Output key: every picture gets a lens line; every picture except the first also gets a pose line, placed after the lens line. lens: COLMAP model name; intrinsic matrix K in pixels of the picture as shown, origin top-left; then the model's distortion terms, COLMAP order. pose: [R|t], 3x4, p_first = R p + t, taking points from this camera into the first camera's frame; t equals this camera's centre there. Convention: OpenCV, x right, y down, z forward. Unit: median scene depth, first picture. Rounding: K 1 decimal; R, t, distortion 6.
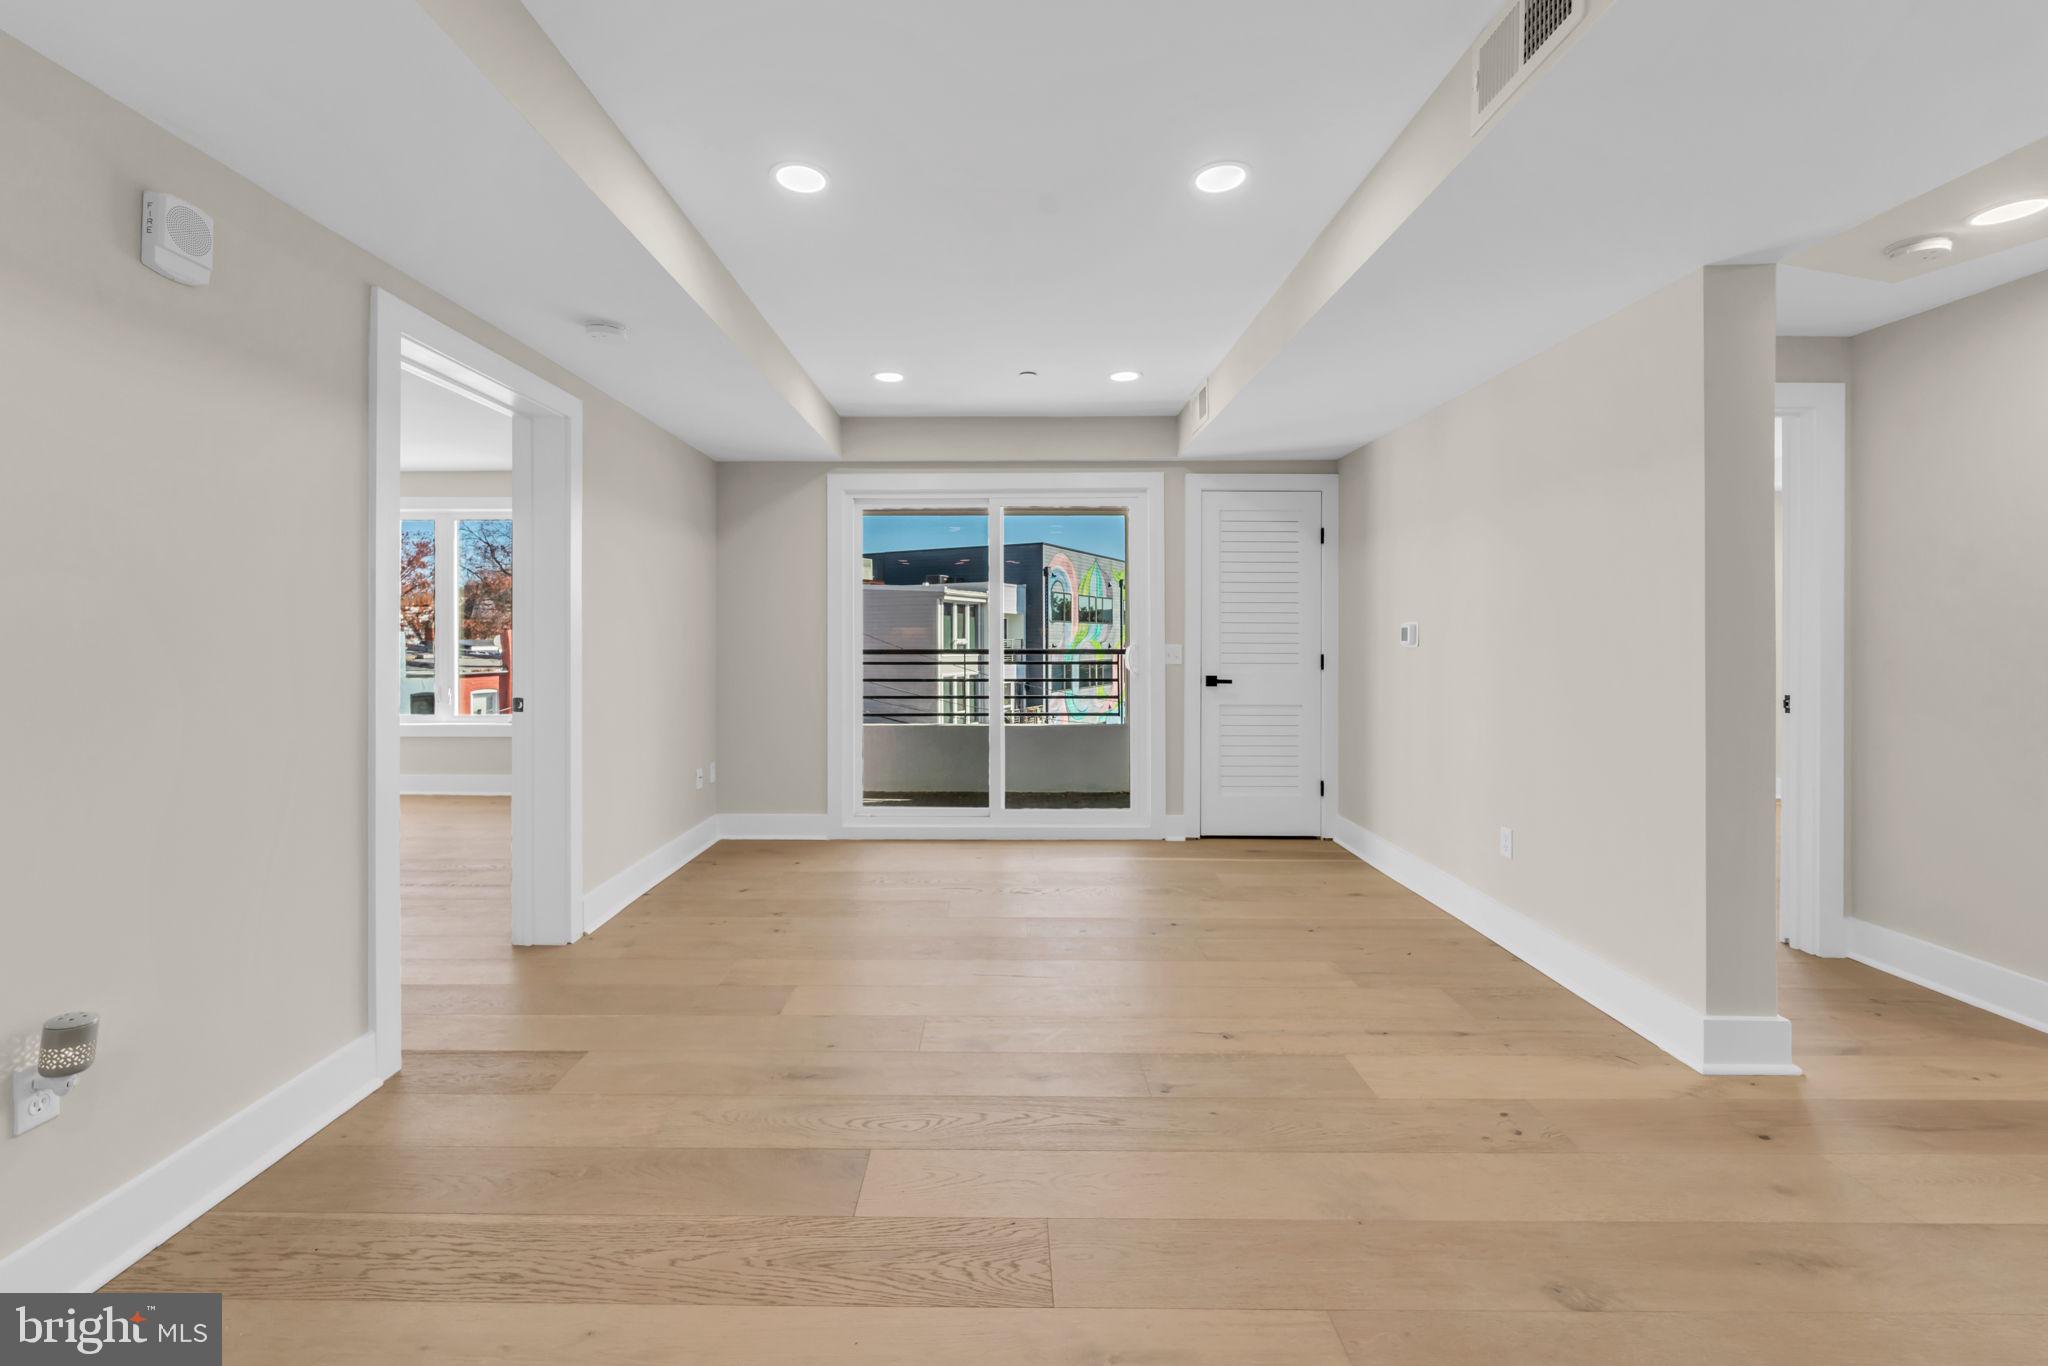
lens RADIAL K [[847.2, 0, 1008.1], [0, 847.2, 633.7], [0, 0, 1]] dist [-0.001801, -0.000337]
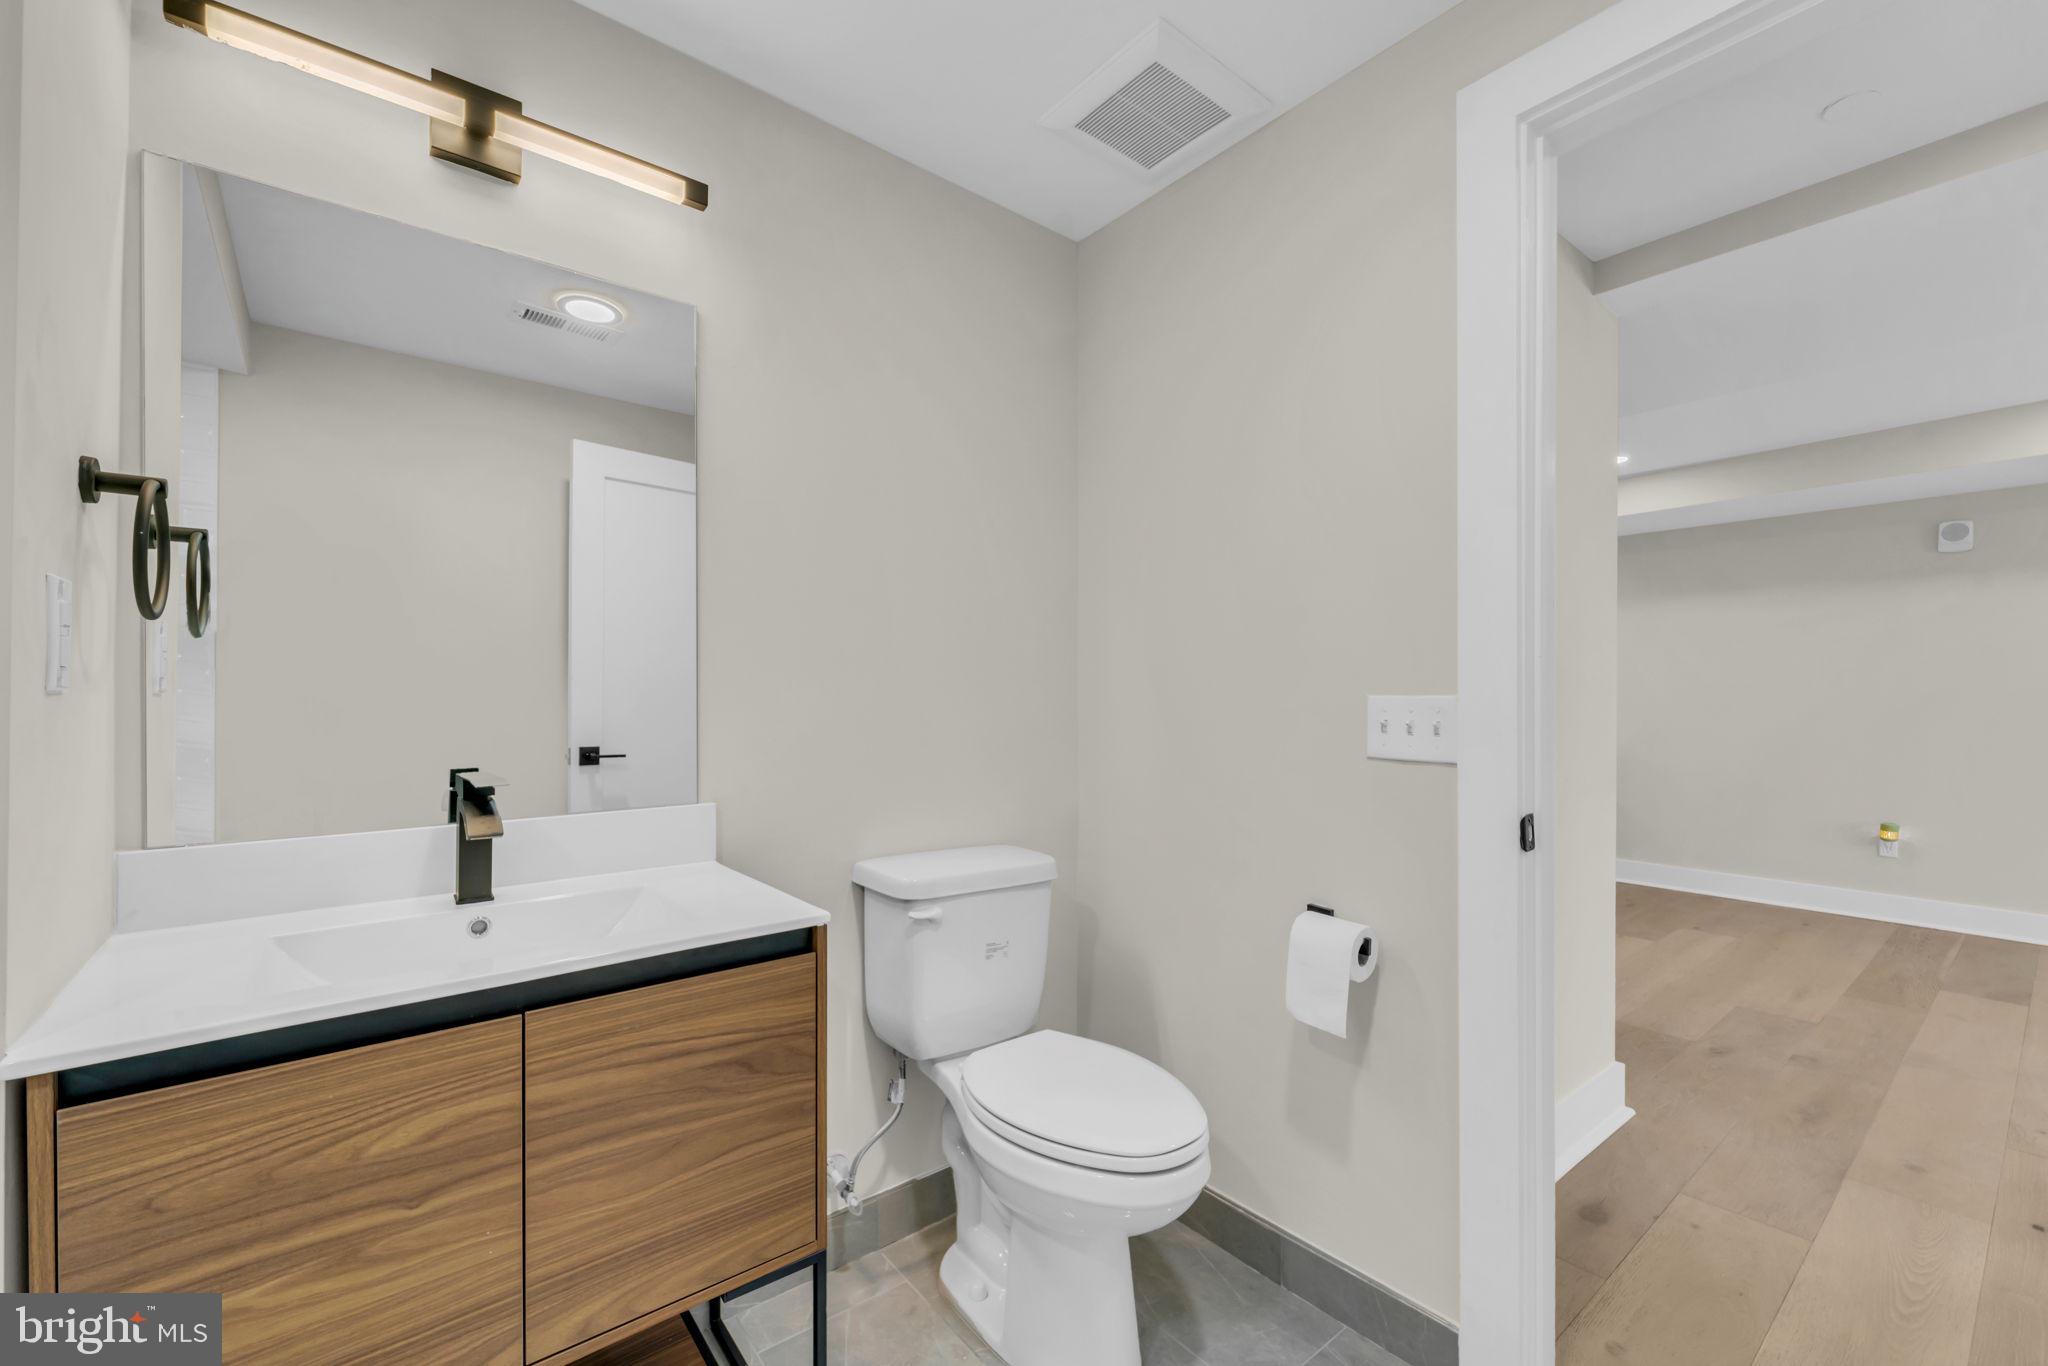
lens RADIAL K [[816.9, 0, 987.3], [0, 816.9, 698.3], [0, 0, 1]] dist [-0.000864, -0.000199]
pose [[-0.794182, -0.005093, -0.607659, 0.971710], [-0.005297, 0.999985, -0.001458, 0.010880], [0.607657, 0.002061, -0.794197, 0.415137]]
